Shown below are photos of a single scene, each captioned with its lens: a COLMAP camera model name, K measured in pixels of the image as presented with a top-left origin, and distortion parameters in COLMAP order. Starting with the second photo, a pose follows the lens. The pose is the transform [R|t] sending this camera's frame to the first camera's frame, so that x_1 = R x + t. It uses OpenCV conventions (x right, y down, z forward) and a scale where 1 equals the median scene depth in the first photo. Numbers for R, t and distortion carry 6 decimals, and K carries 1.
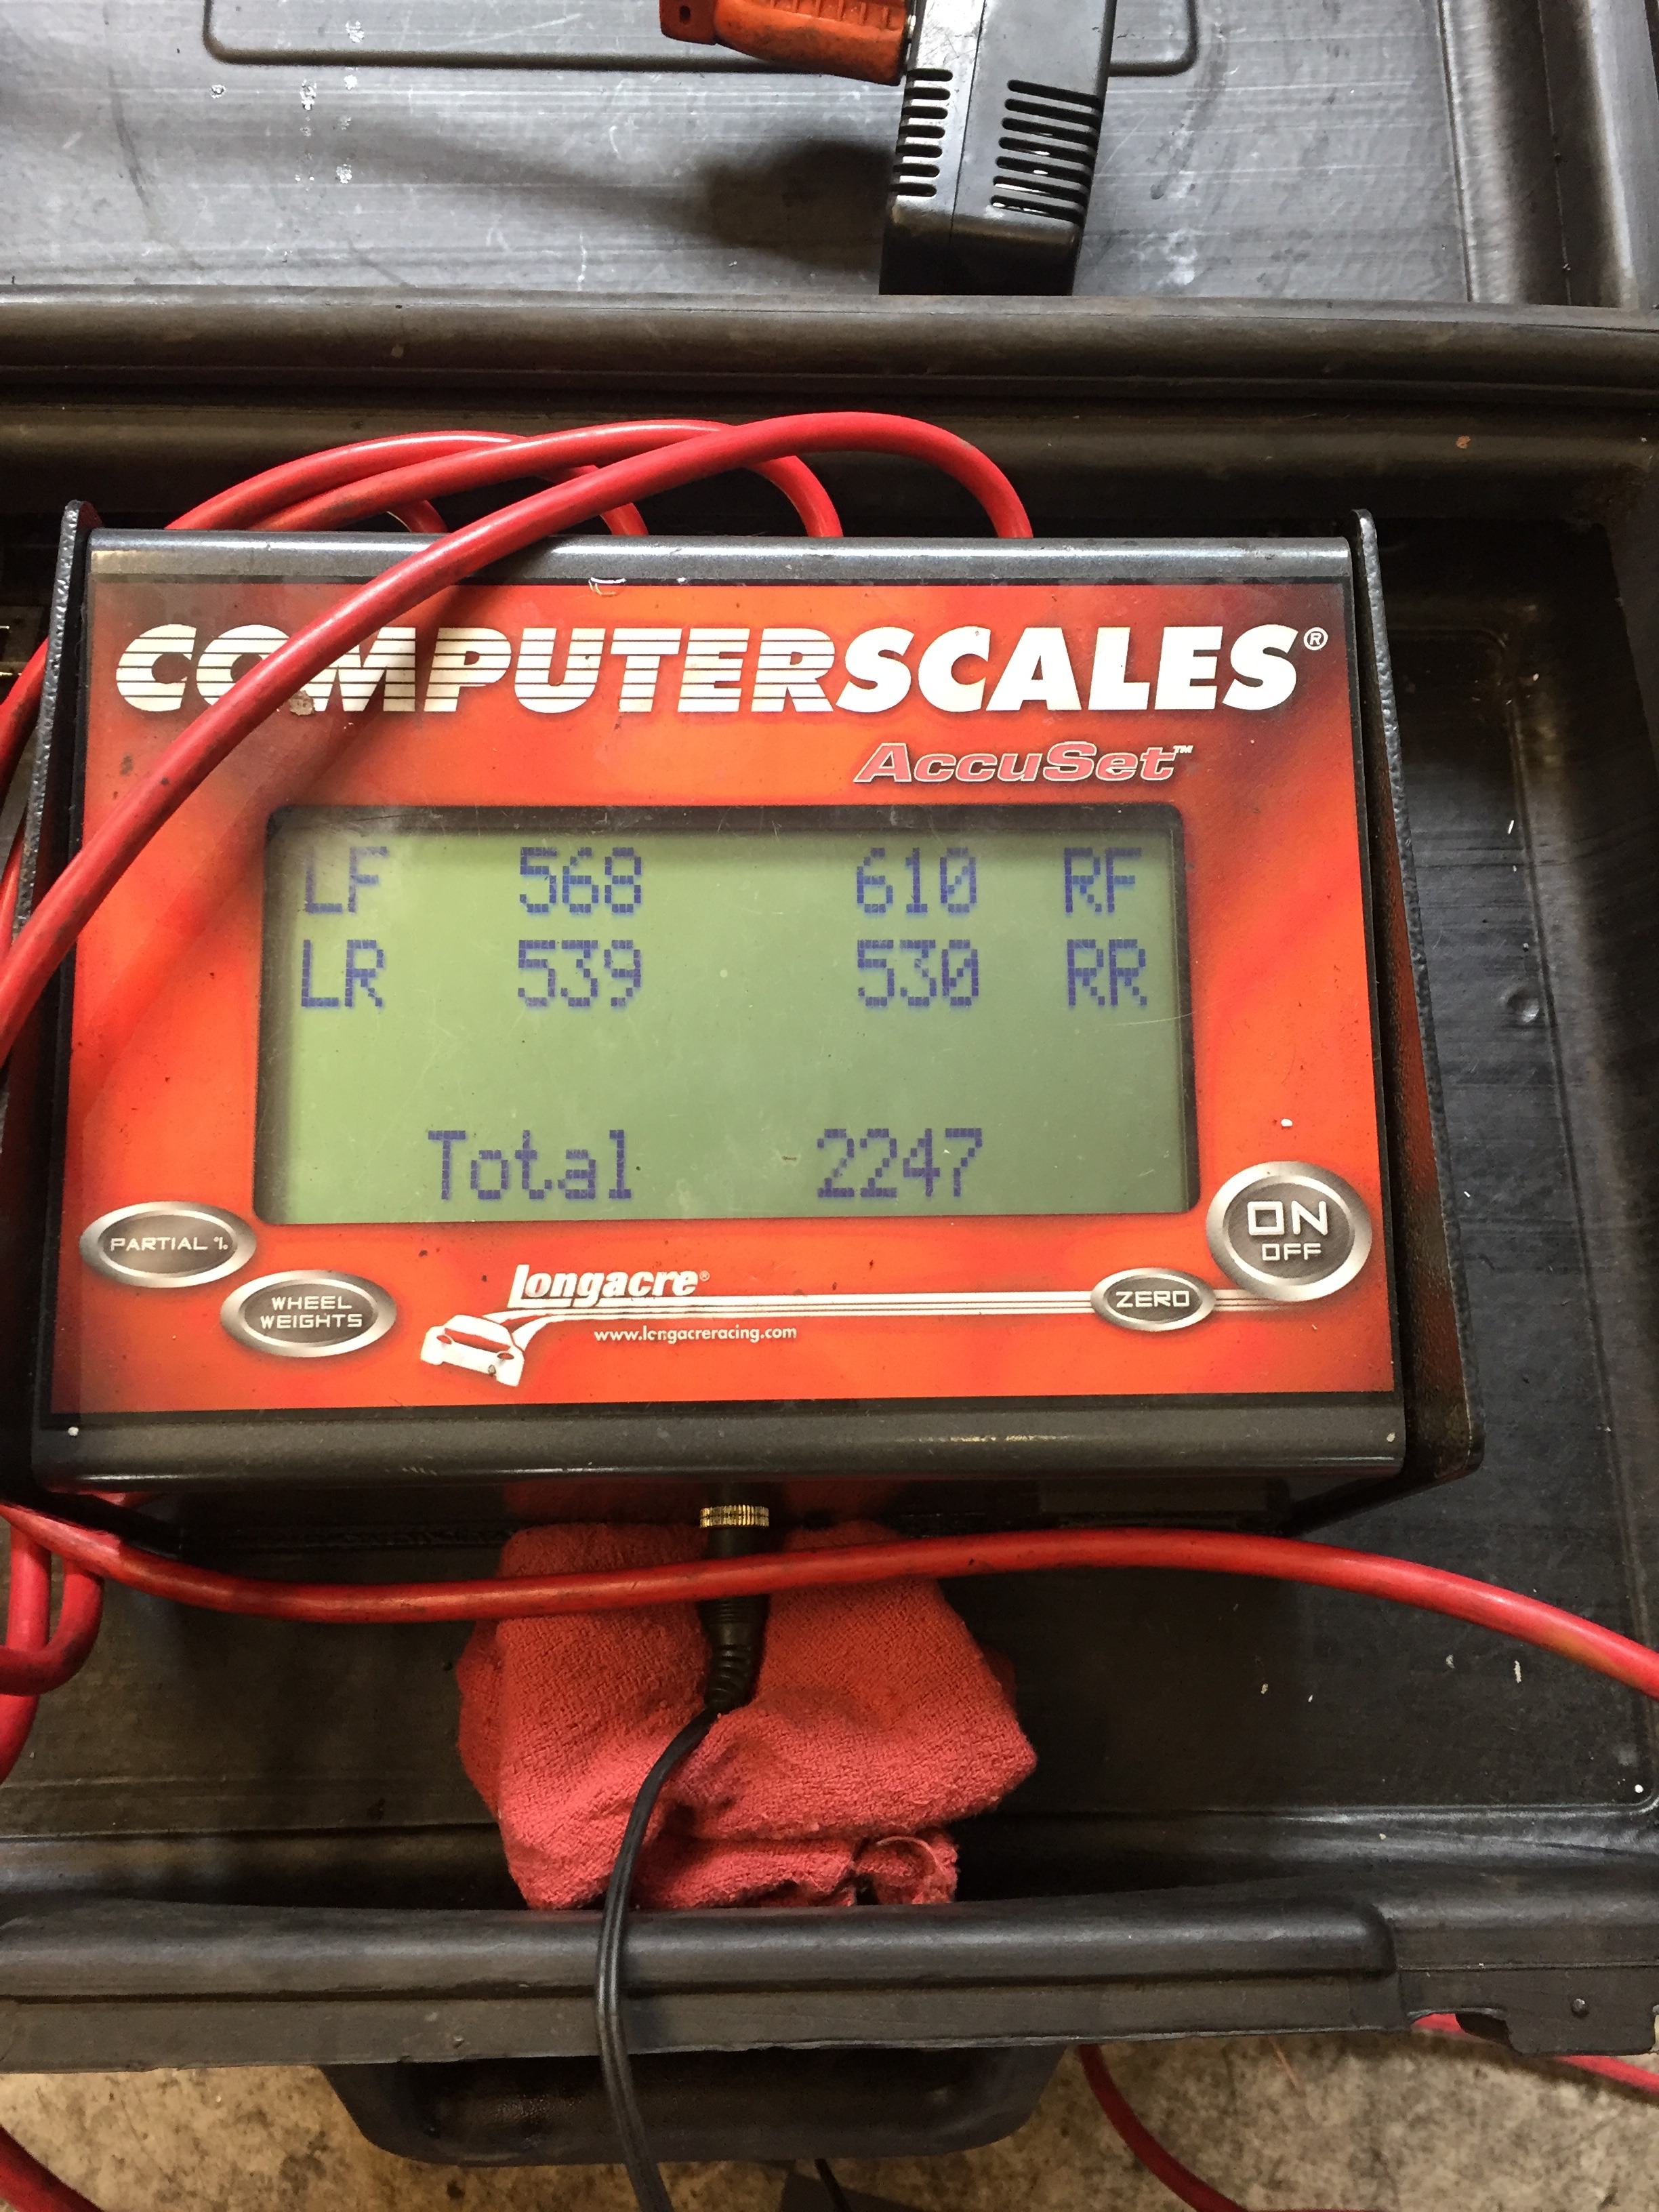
lens RADIAL K [[1871.1, 0, 842.6], [0, 1871.1, 1057.3], [0, 0, 1]] dist [0.075089, -0.106580]
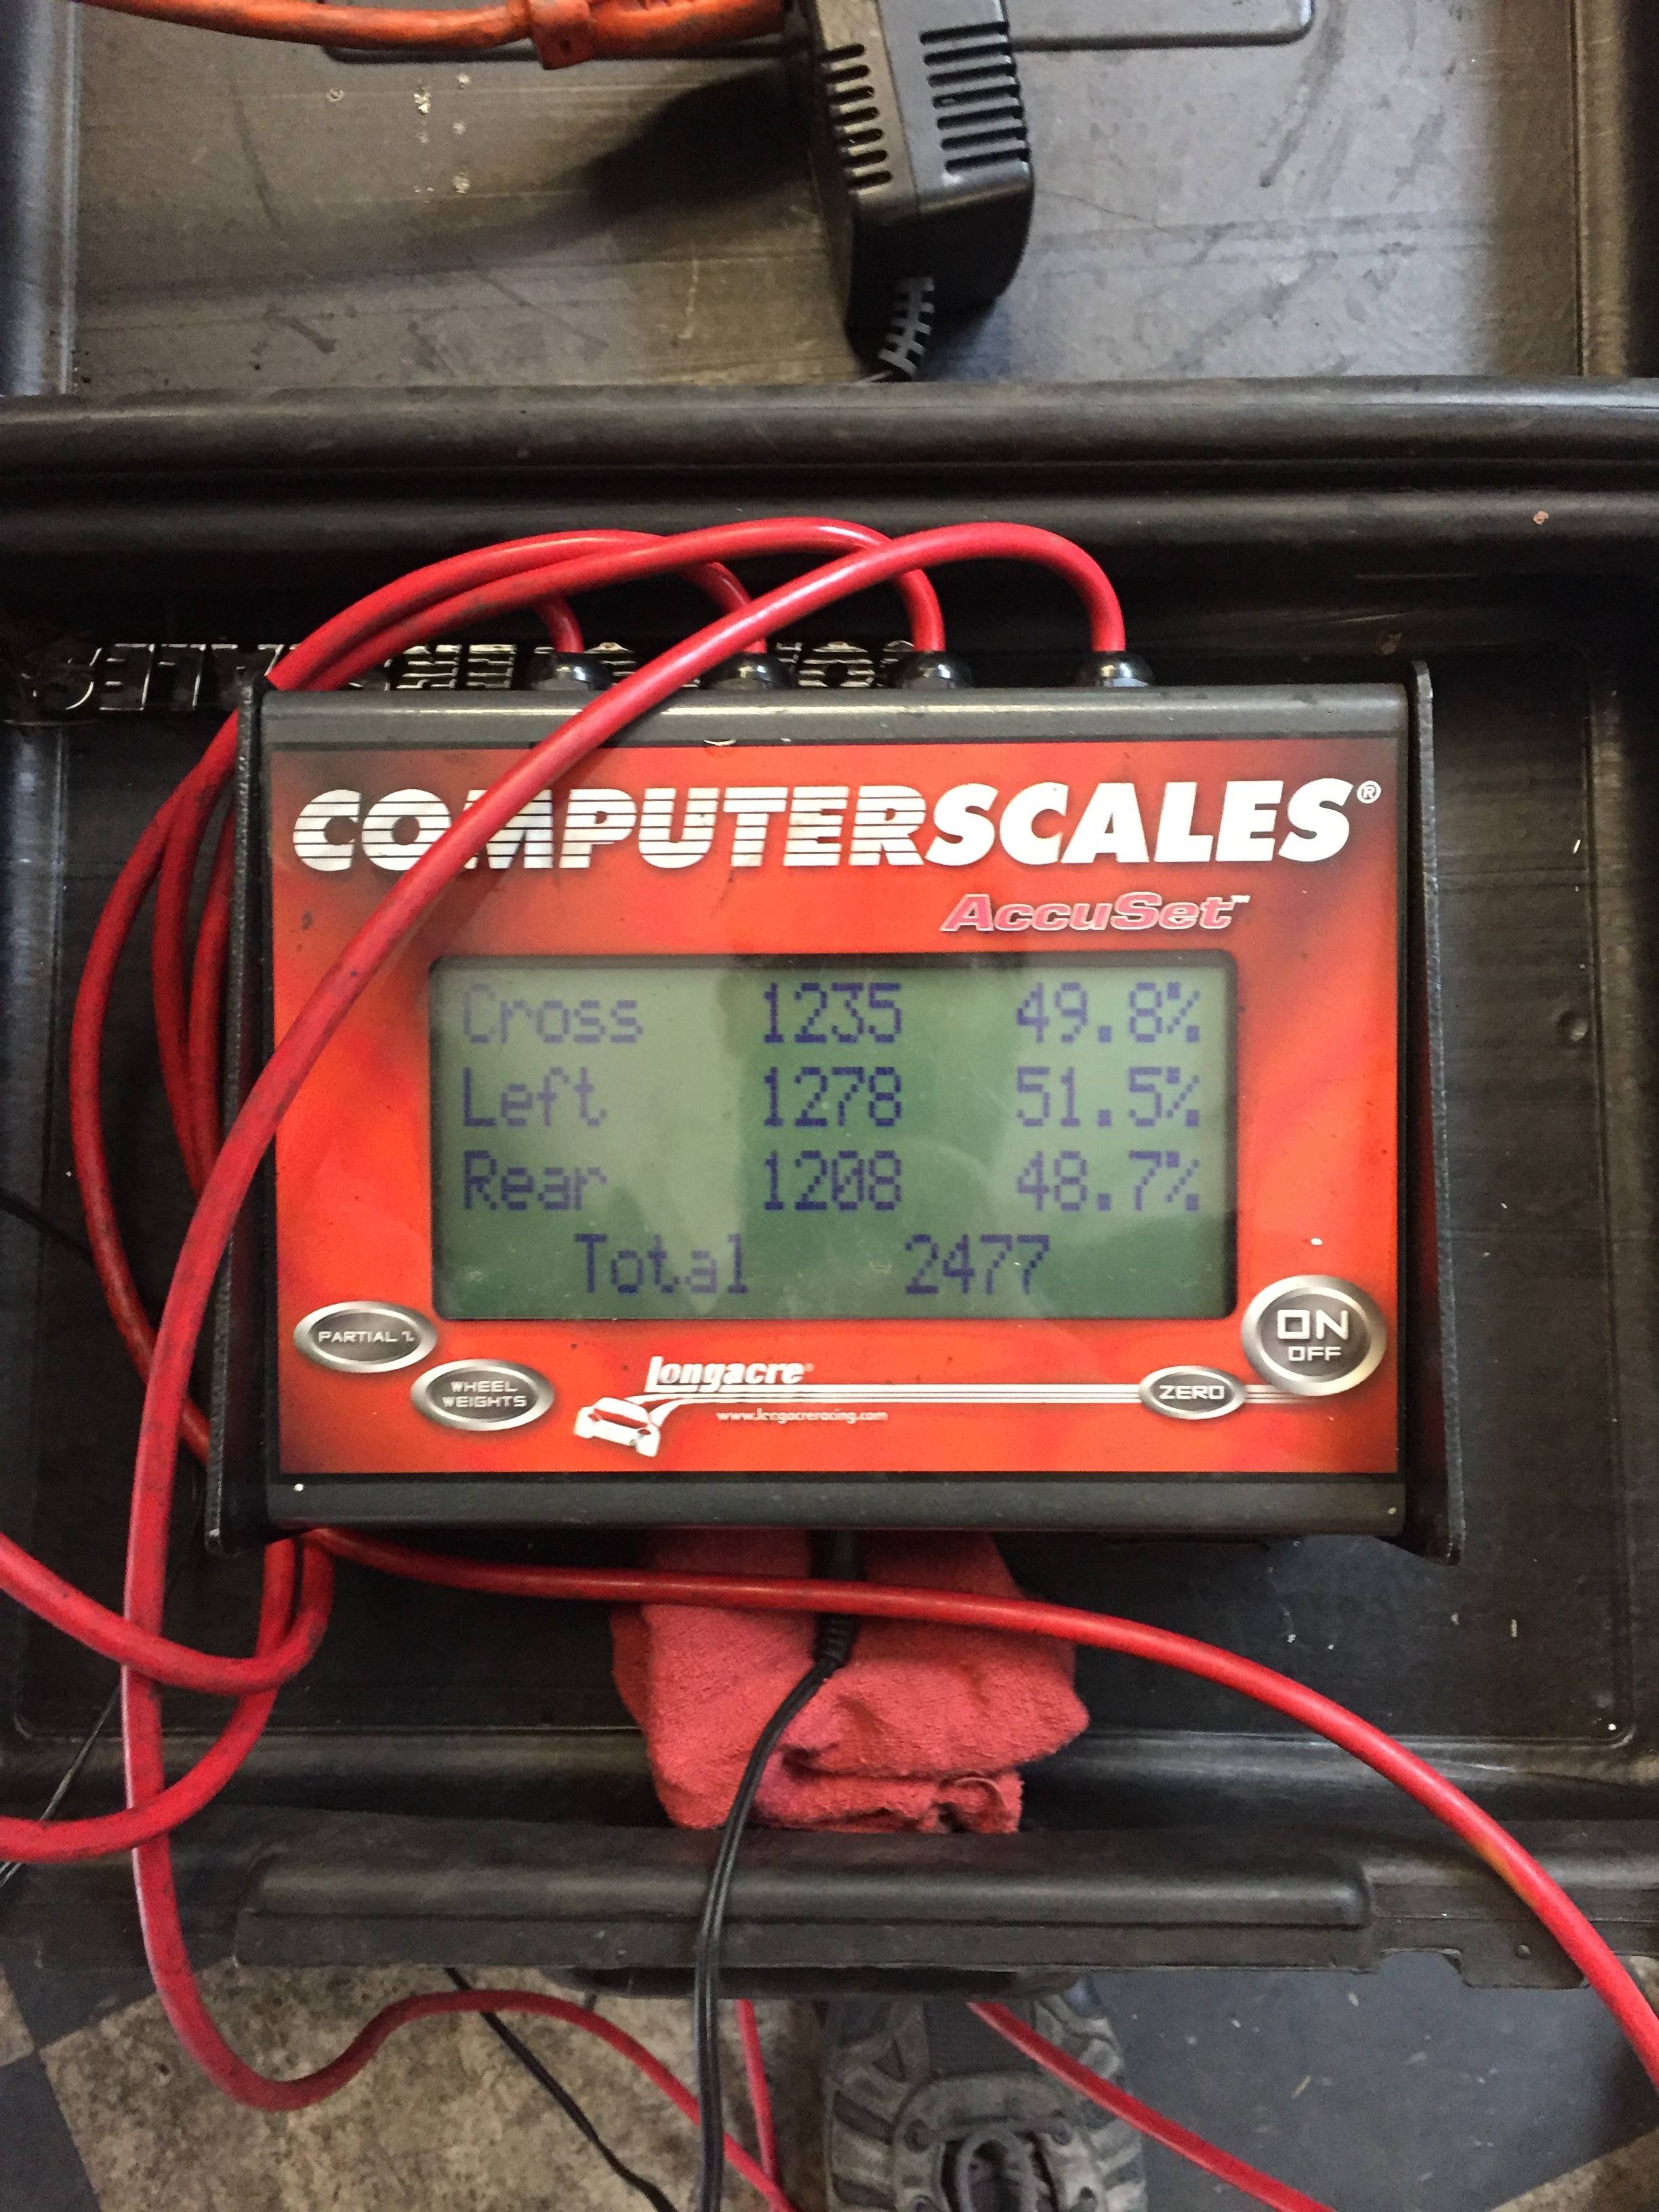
lens RADIAL K [[1871.1, 0, 847.2], [0, 1871.1, 1049.5], [0, 0, 1]] dist [0.075089, -0.106580]
pose [[0.997739, 0.010965, -0.066302, 0.025102], [0.002129, 0.980946, 0.194269, -0.292807], [0.067169, -0.193971, 0.978705, -0.111482]]
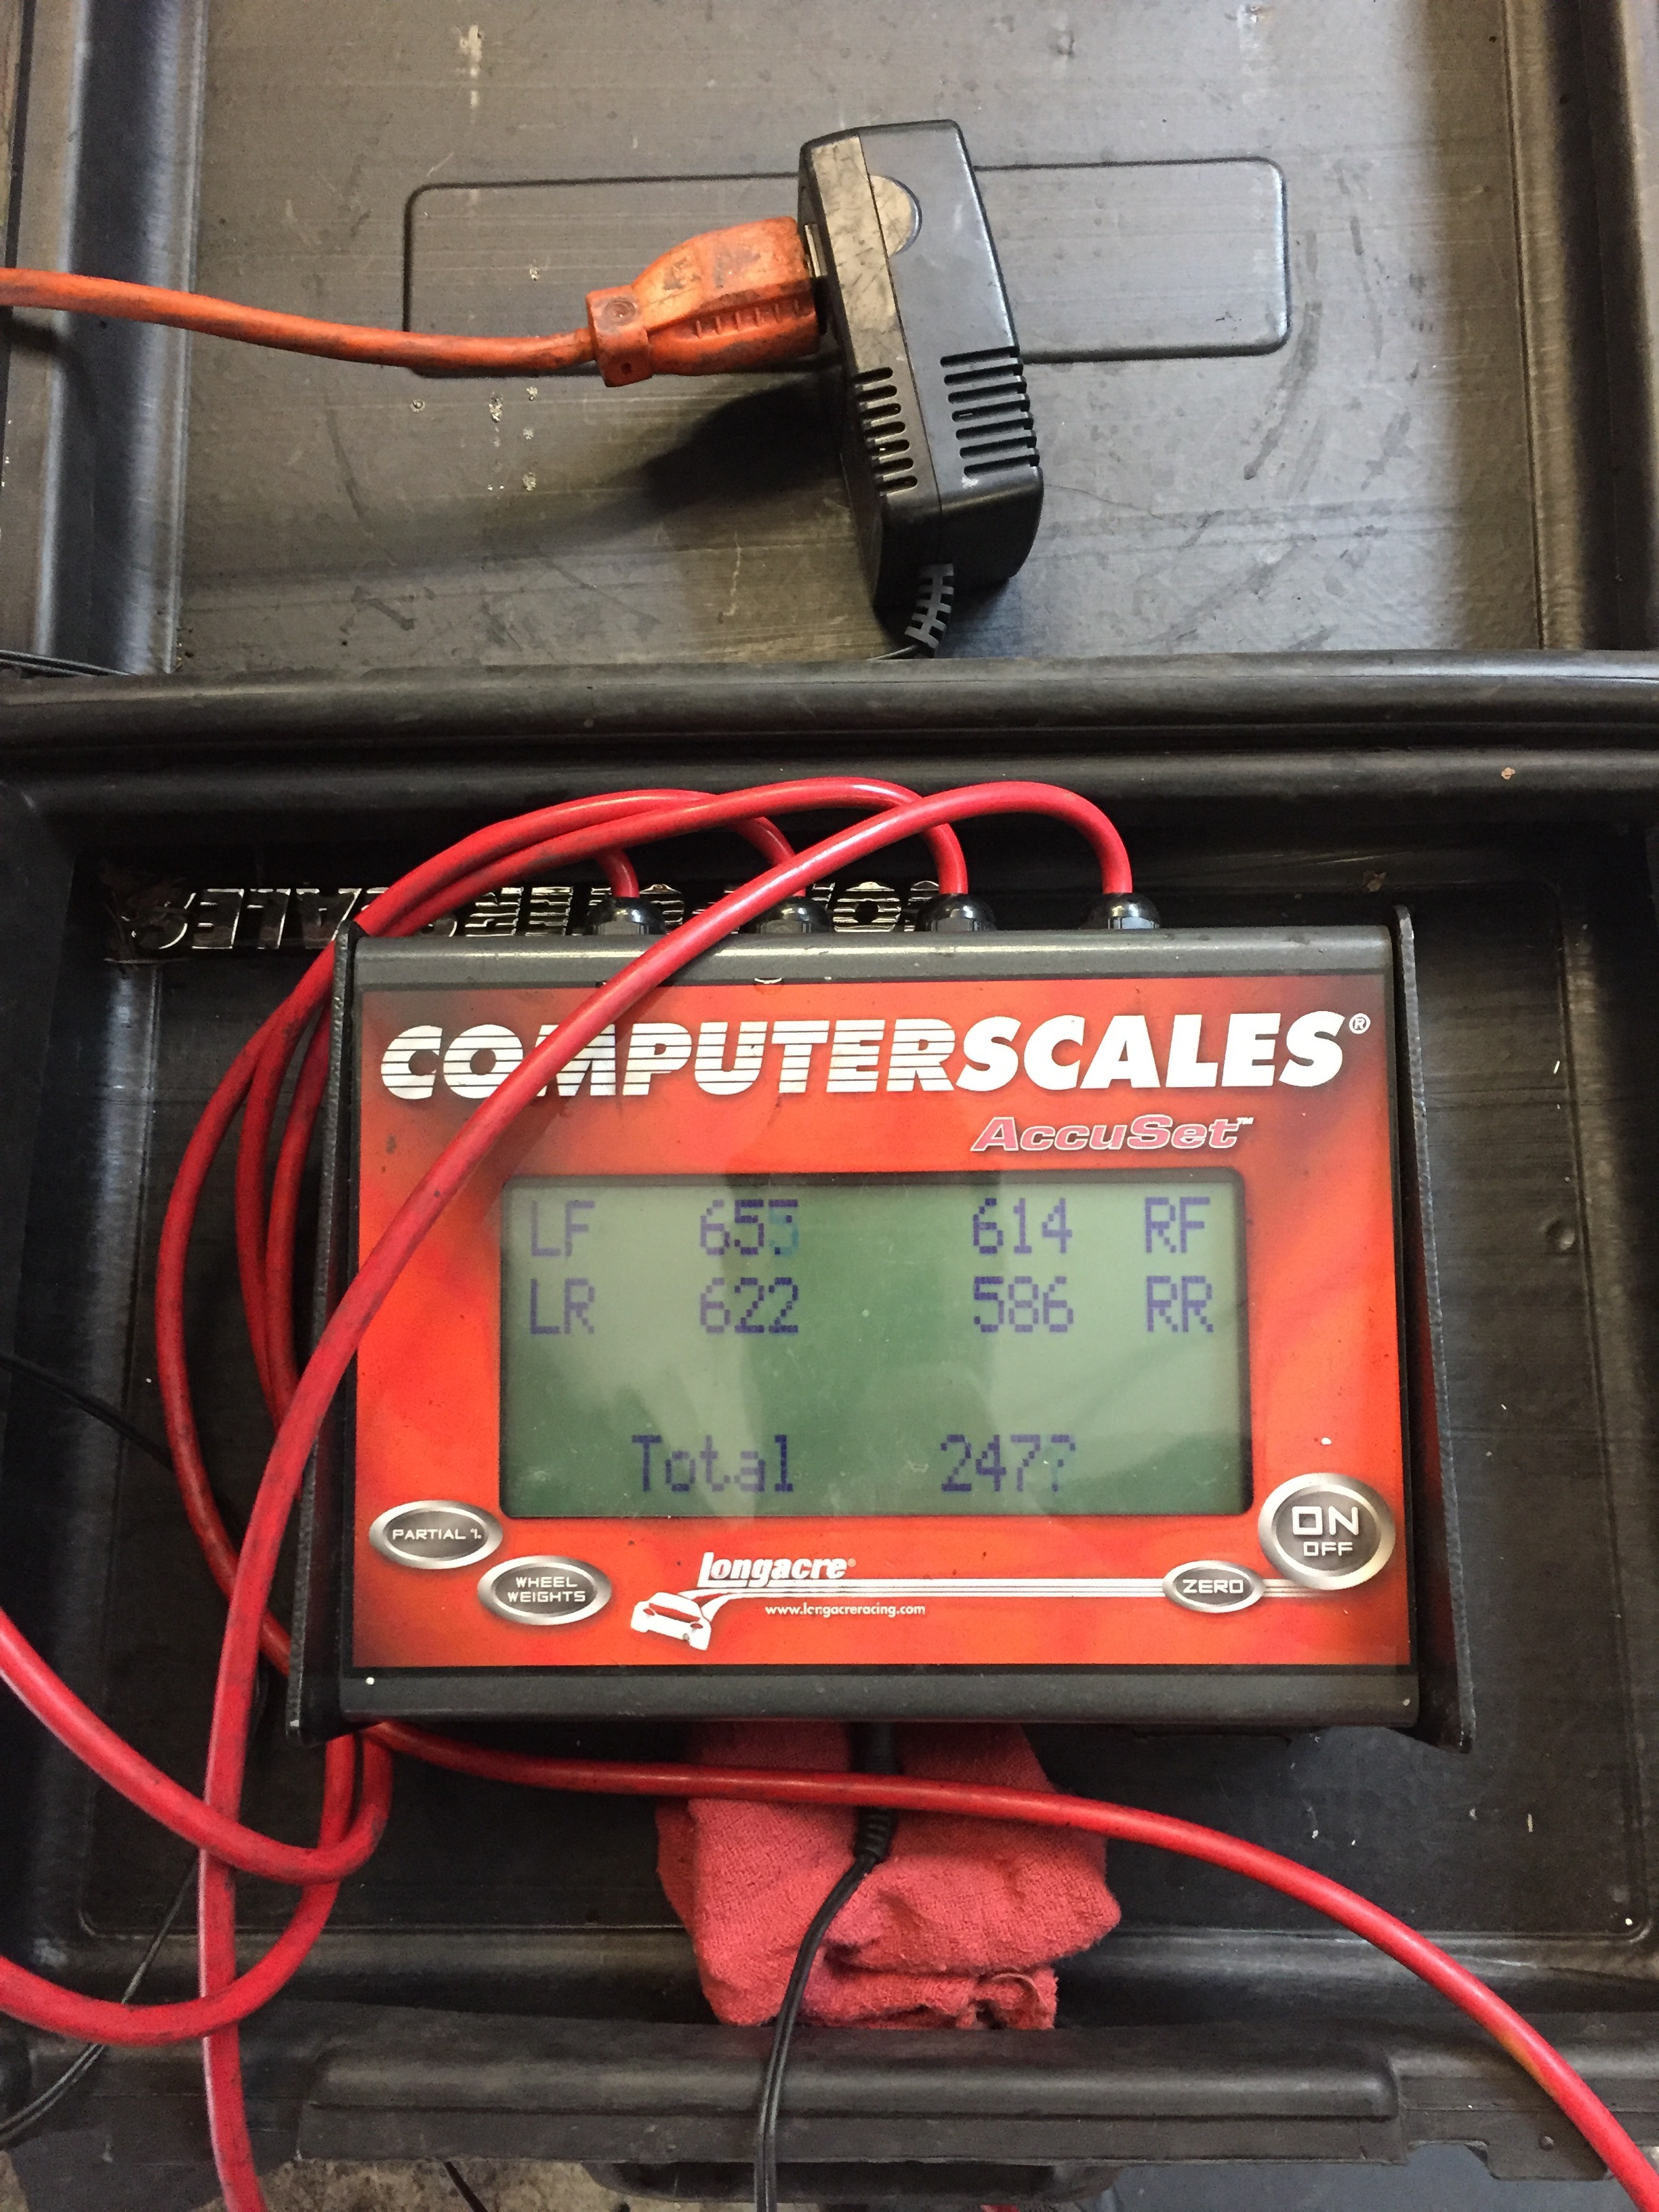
lens RADIAL K [[1871.1, 0, 843.5], [0, 1871.1, 1046.2], [0, 0, 1]] dist [0.075089, -0.106580]
pose [[0.997421, -0.000534, -0.071769, 0.010851], [0.006813, 0.996161, 0.087271, -0.319596], [0.071447, -0.087535, 0.993596, -0.210796]]
